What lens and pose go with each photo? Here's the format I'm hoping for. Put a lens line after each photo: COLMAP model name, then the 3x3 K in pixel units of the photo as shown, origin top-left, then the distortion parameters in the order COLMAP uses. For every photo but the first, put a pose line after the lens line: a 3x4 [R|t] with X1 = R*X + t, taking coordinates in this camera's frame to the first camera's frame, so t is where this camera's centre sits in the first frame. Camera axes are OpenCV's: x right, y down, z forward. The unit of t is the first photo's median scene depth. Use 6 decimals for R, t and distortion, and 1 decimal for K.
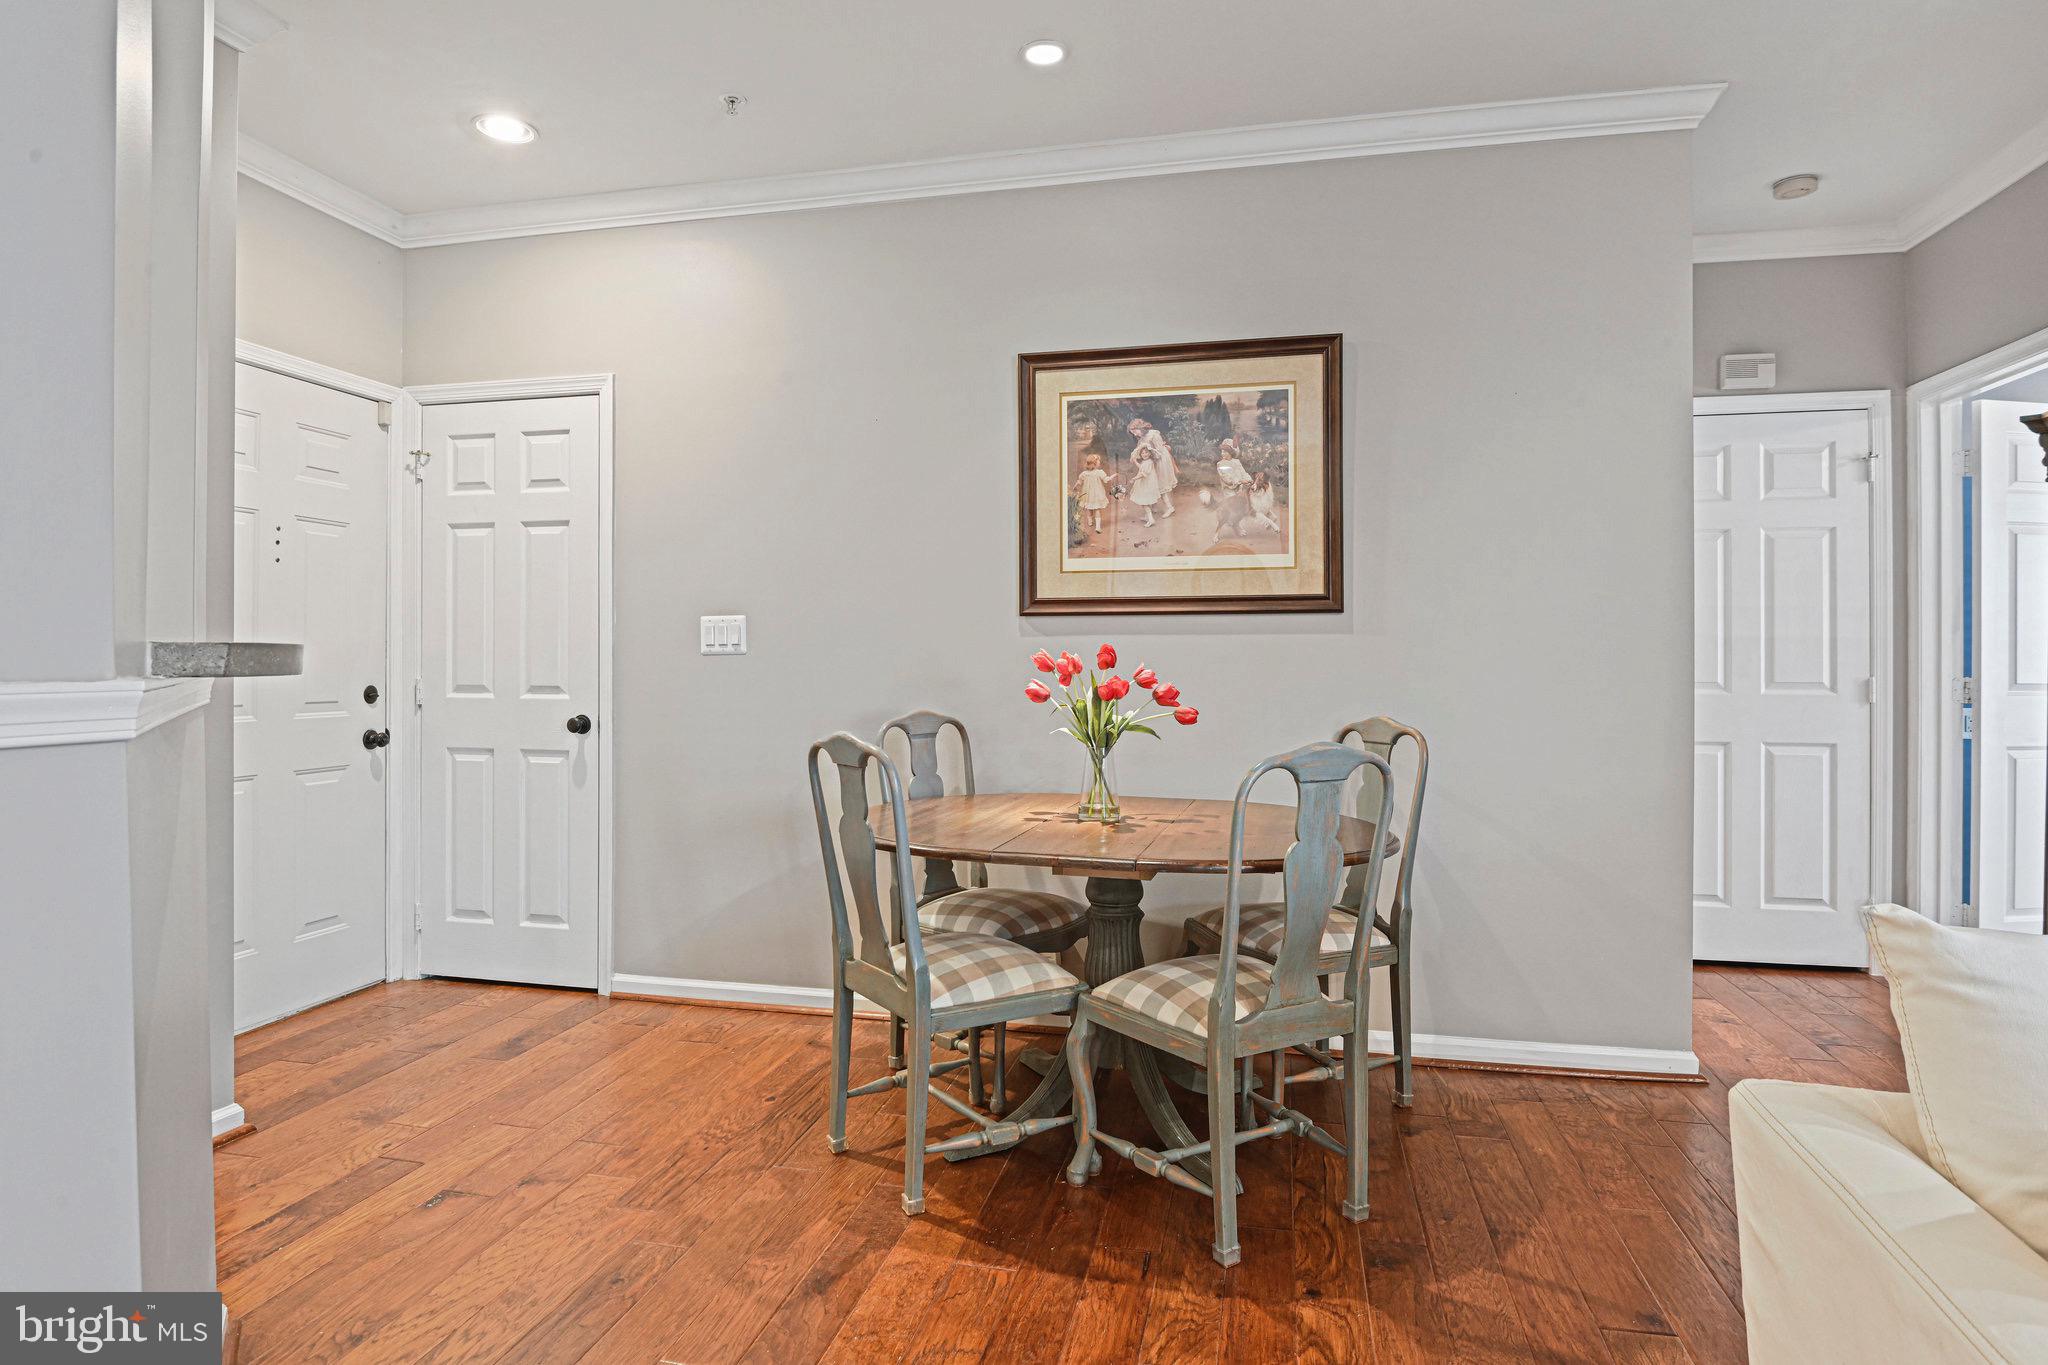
lens RADIAL K [[1148.0, 0, 1021.0], [0, 1148.0, 651.3], [0, 0, 1]] dist [-0.002687, -0.000225]
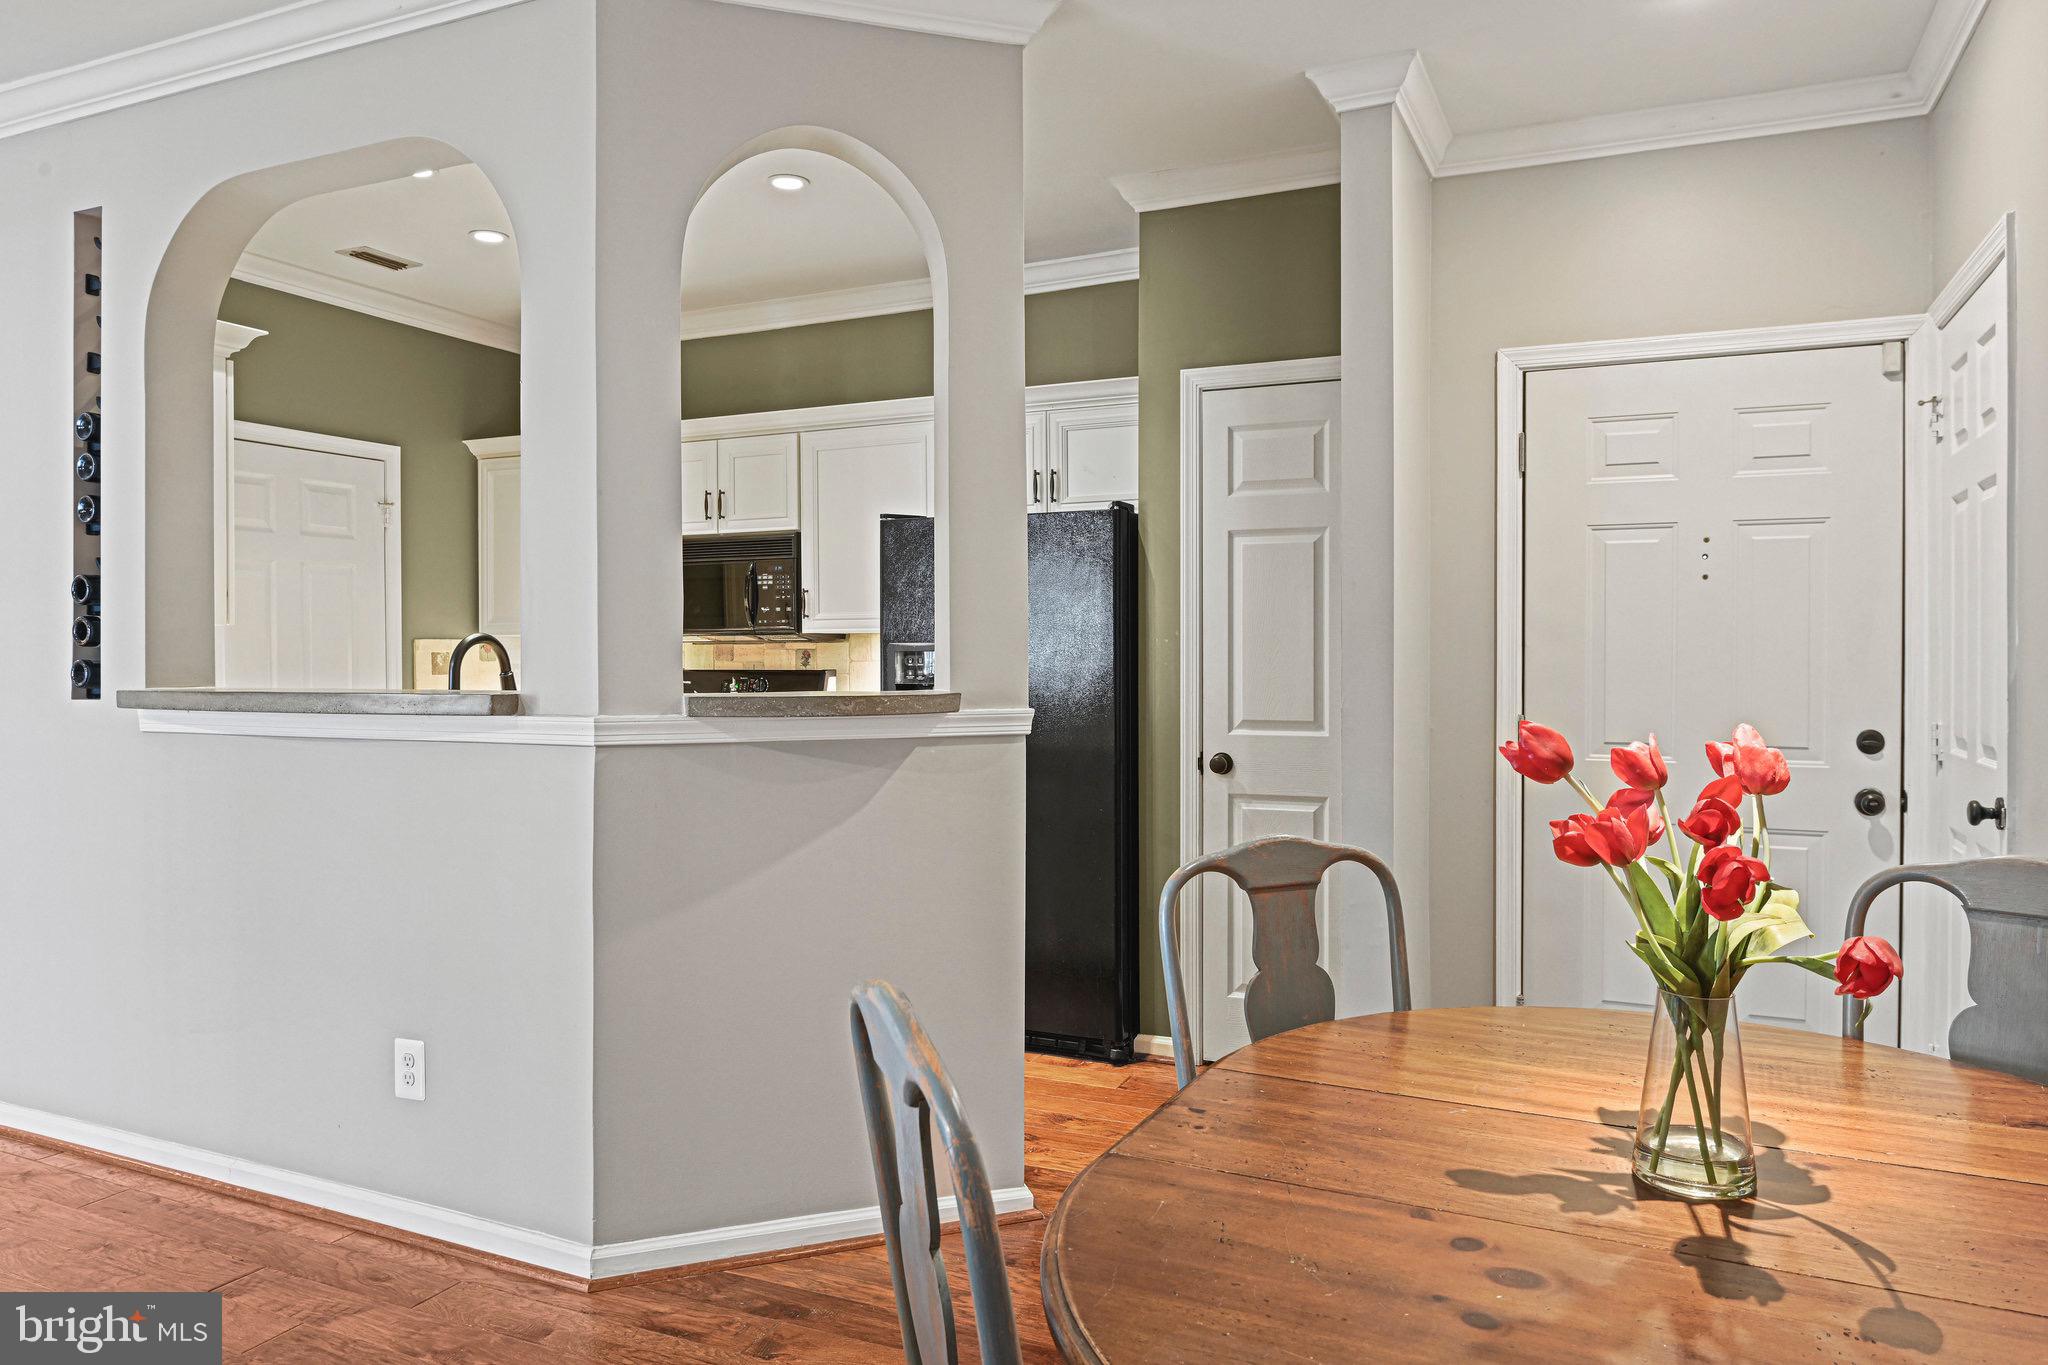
lens RADIAL K [[1314.7, 0, 989.3], [0, 1314.7, 676.2], [0, 0, 1]] dist [-0.002637, -0.015257]
pose [[-0.199688, 0.023749, -0.979572, 0.427467], [0.006711, 0.999716, 0.022869, -0.032180], [0.979837, -0.002007, -0.199791, 0.688776]]
